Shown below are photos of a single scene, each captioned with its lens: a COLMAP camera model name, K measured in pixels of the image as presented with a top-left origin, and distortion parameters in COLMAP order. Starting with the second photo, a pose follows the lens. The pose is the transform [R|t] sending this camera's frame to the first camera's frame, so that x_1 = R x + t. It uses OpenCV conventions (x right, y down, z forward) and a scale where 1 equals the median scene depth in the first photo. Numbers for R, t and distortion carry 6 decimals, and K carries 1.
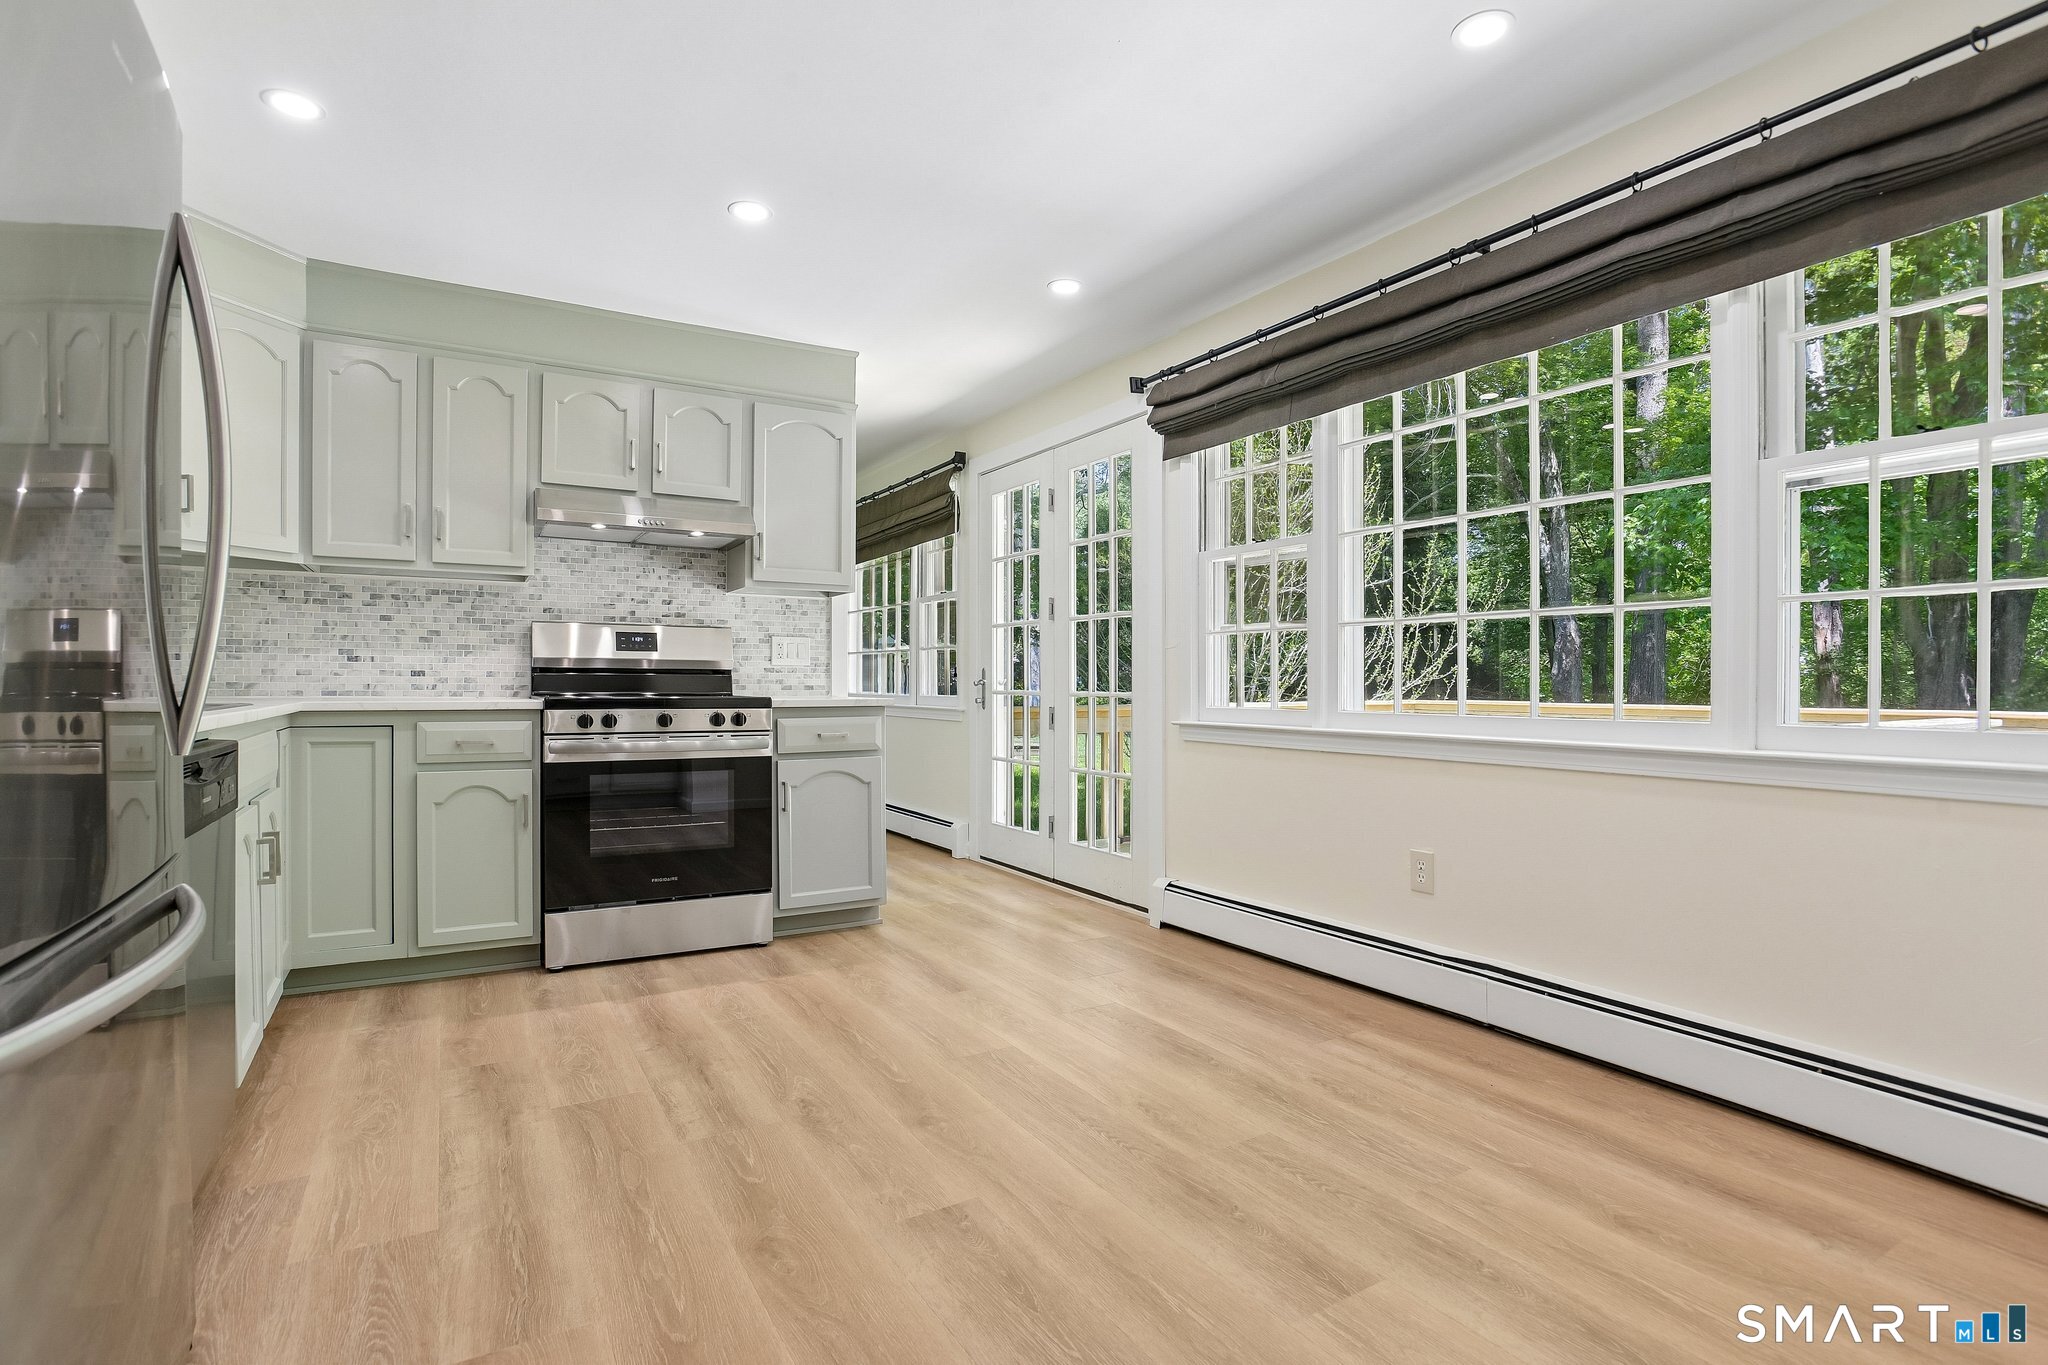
lens RADIAL K [[996.9, 0, 1033.9], [0, 996.9, 688.5], [0, 0, 1]] dist [-0.062028, 0.027977]
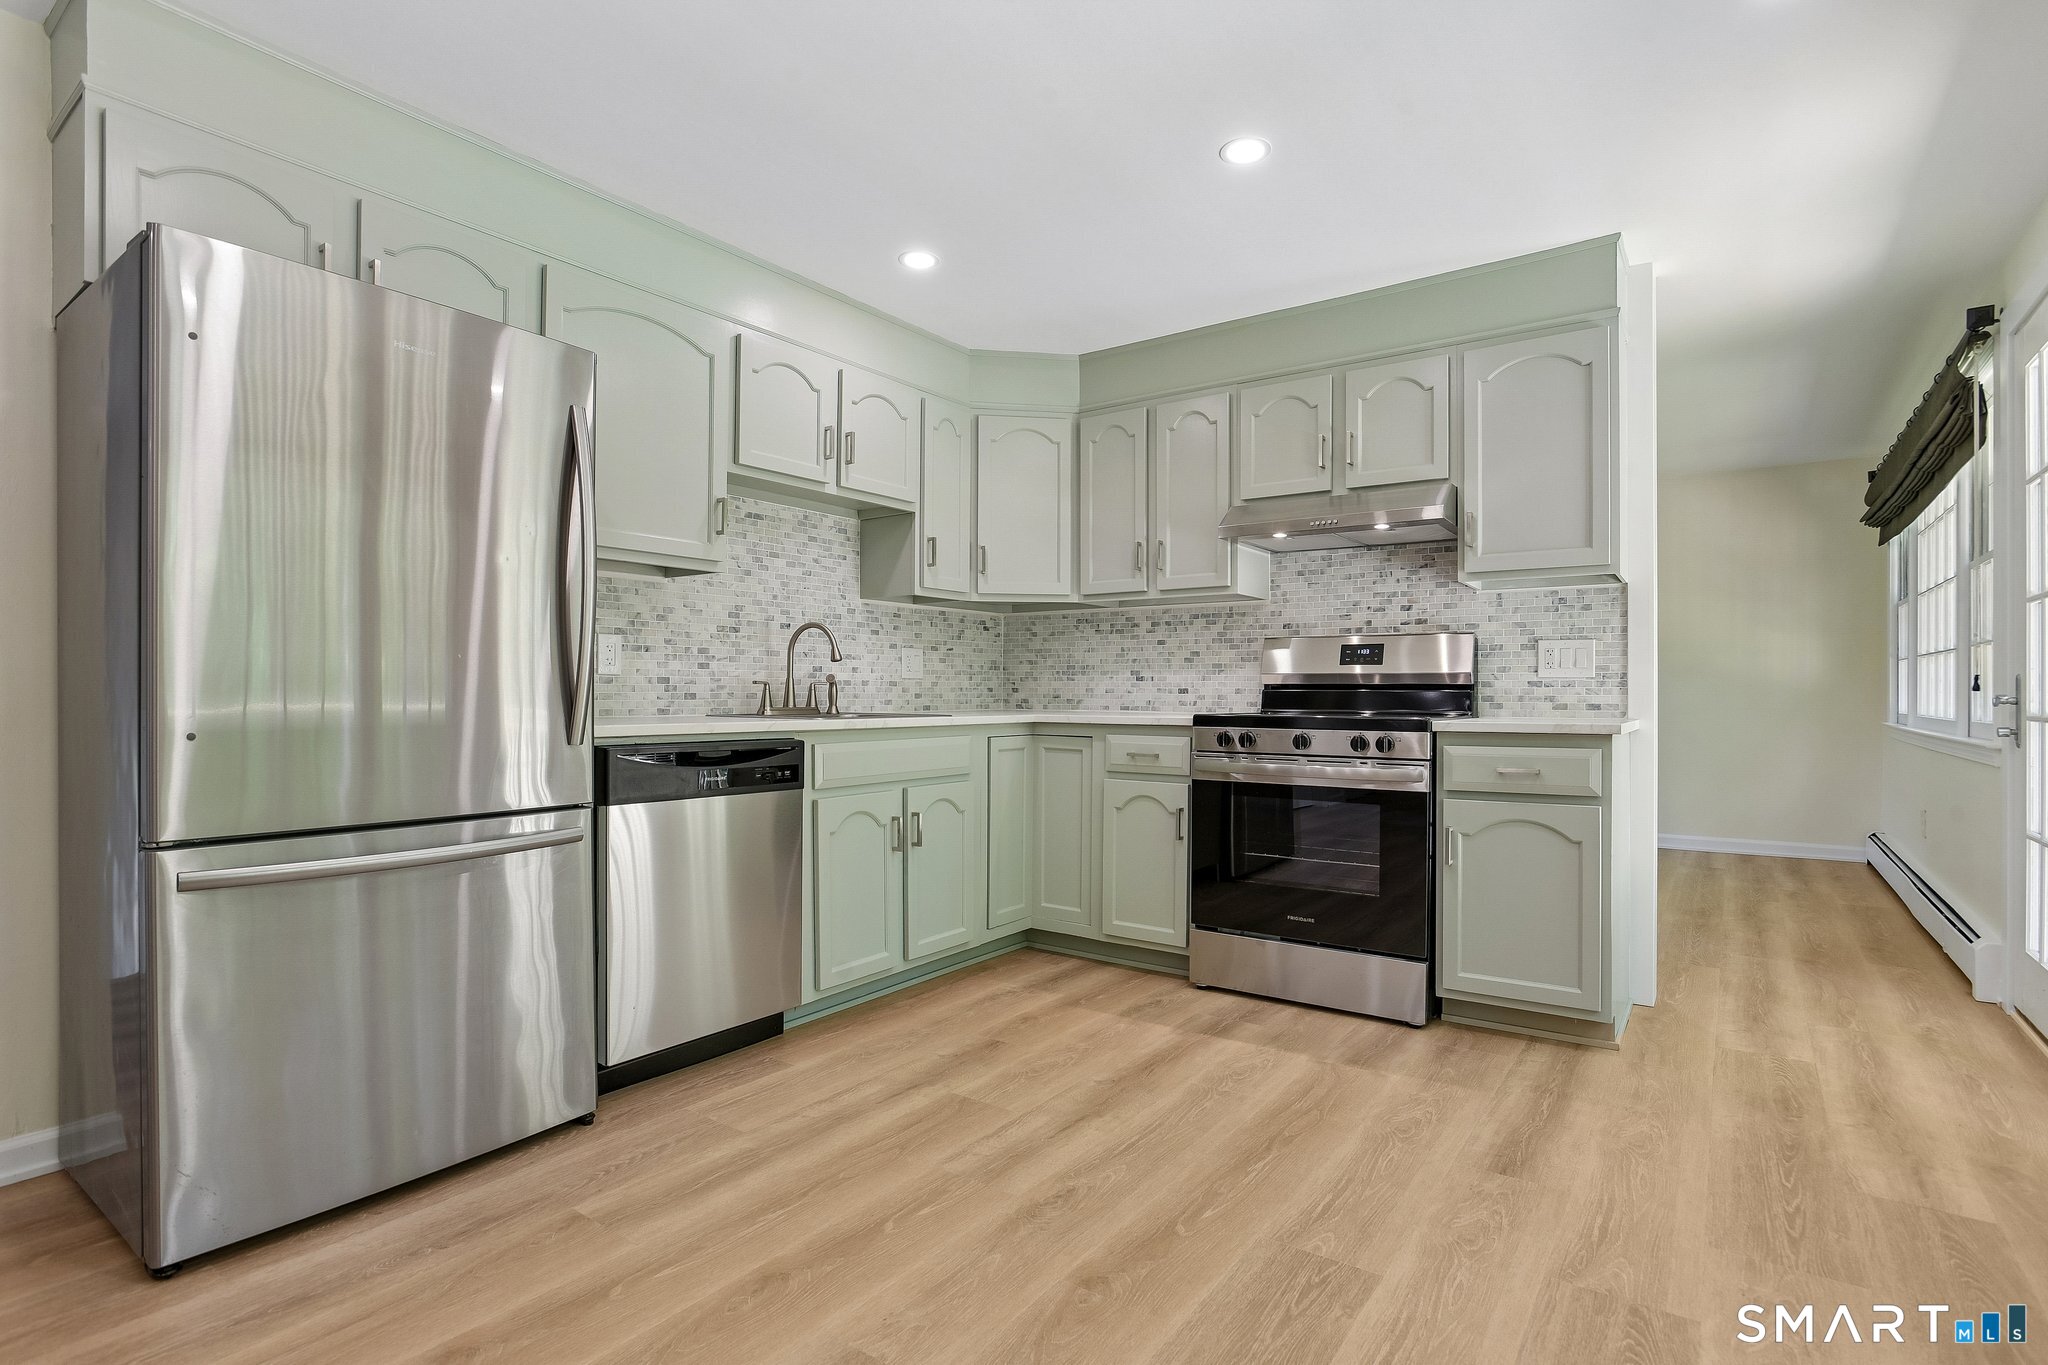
lens RADIAL K [[996.9, 0, 1033.9], [0, 996.9, 688.5], [0, 0, 1]] dist [-0.062028, 0.027977]
pose [[0.397540, -0.008417, -0.917546, 0.384473], [-0.007418, 0.999896, -0.012387, -0.003360], [0.917555, 0.011731, 0.397436, 0.449659]]
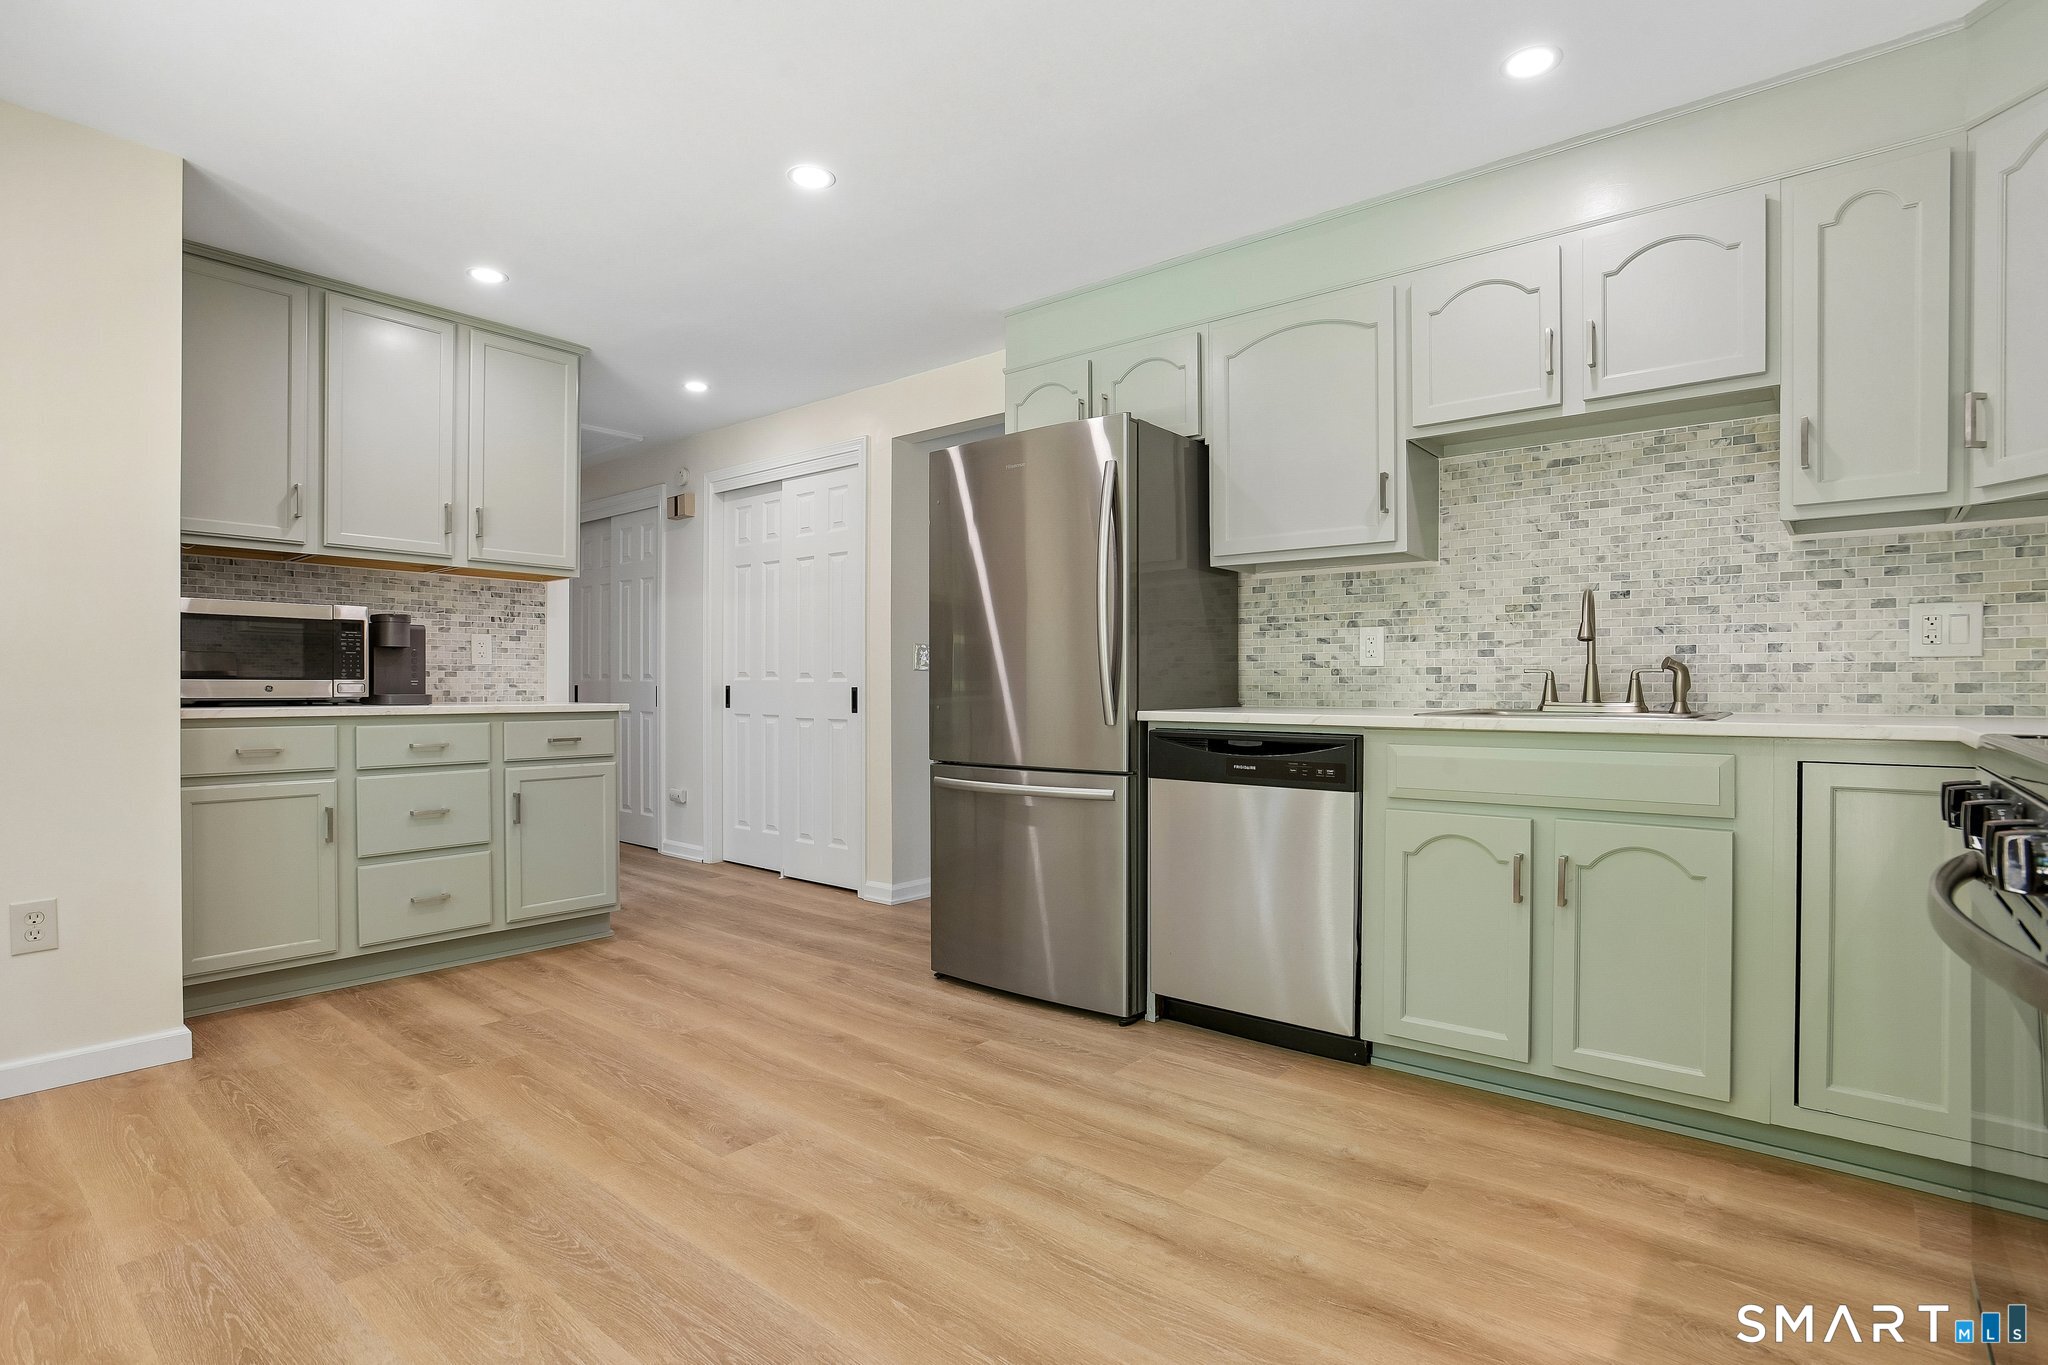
lens RADIAL K [[996.9, 0, 1033.9], [0, 996.9, 688.5], [0, 0, 1]] dist [-0.062028, 0.027977]
pose [[-0.940595, -0.001938, -0.339525, -0.007658], [-0.005511, 0.999939, 0.009560, -0.011294], [0.339485, 0.010864, -0.940549, 1.254332]]
